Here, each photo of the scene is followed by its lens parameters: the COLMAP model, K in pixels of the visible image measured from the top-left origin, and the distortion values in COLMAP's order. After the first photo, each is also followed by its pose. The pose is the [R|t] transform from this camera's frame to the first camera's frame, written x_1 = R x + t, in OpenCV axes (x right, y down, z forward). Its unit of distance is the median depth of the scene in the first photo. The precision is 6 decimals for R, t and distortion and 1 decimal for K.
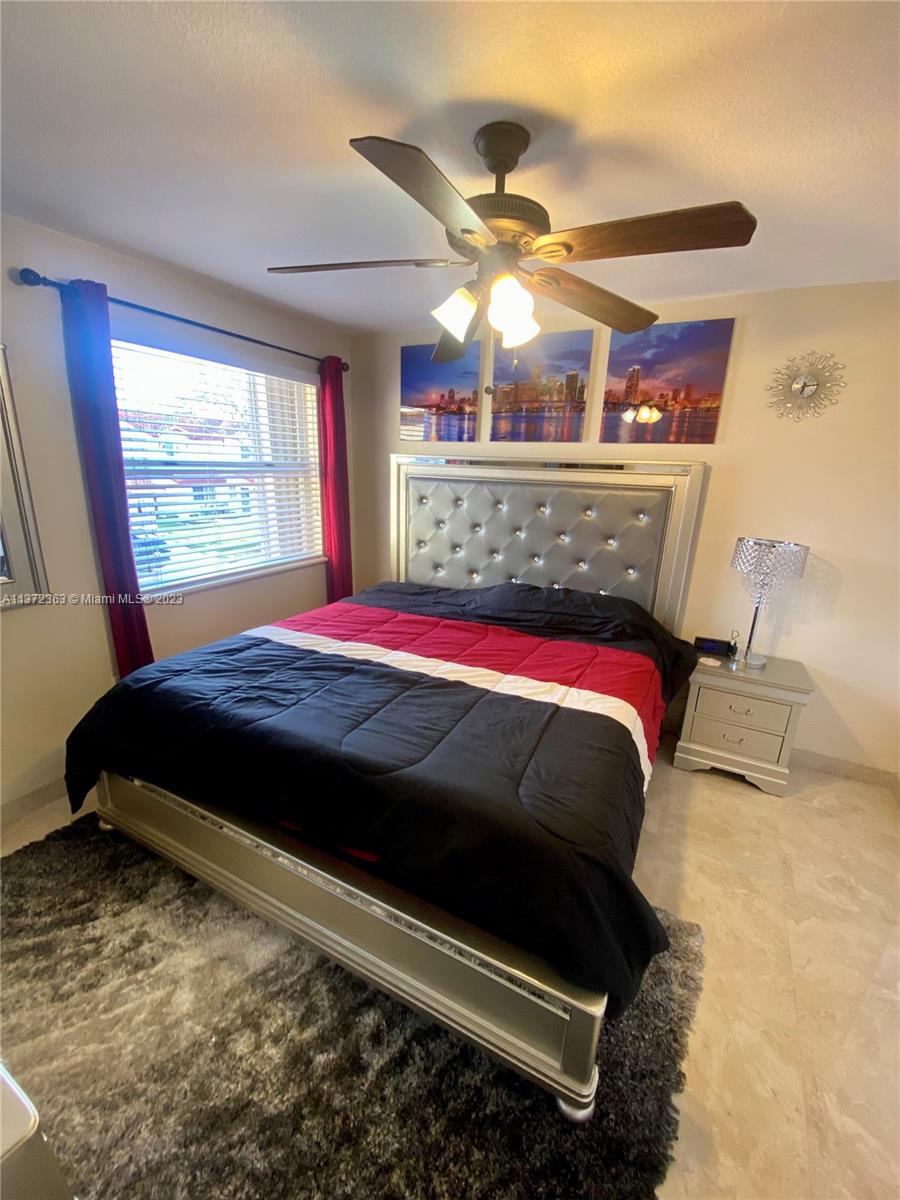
lens RADIAL K [[485.3, 0, 452.2], [0, 485.3, 601.6], [0, 0, 1]] dist [0.001359, -0.000320]
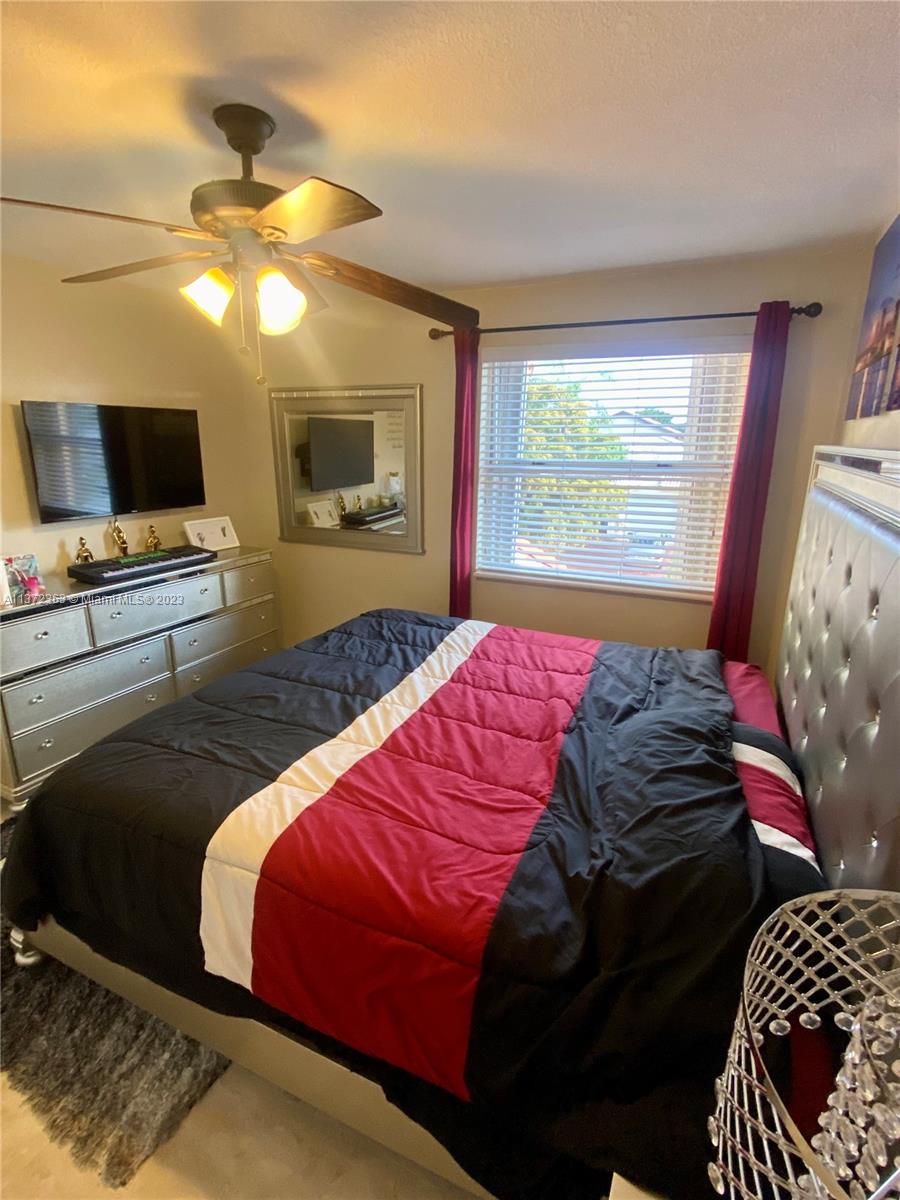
lens RADIAL K [[579.5, 0, 456.6], [0, 579.5, 597.7], [0, 0, 1]] dist [0.001322, 0.000330]
pose [[0.044766, 0.229023, -0.972391, 0.805611], [-0.285287, 0.935764, 0.207263, -0.240942], [0.957396, 0.268132, 0.107227, 0.851085]]
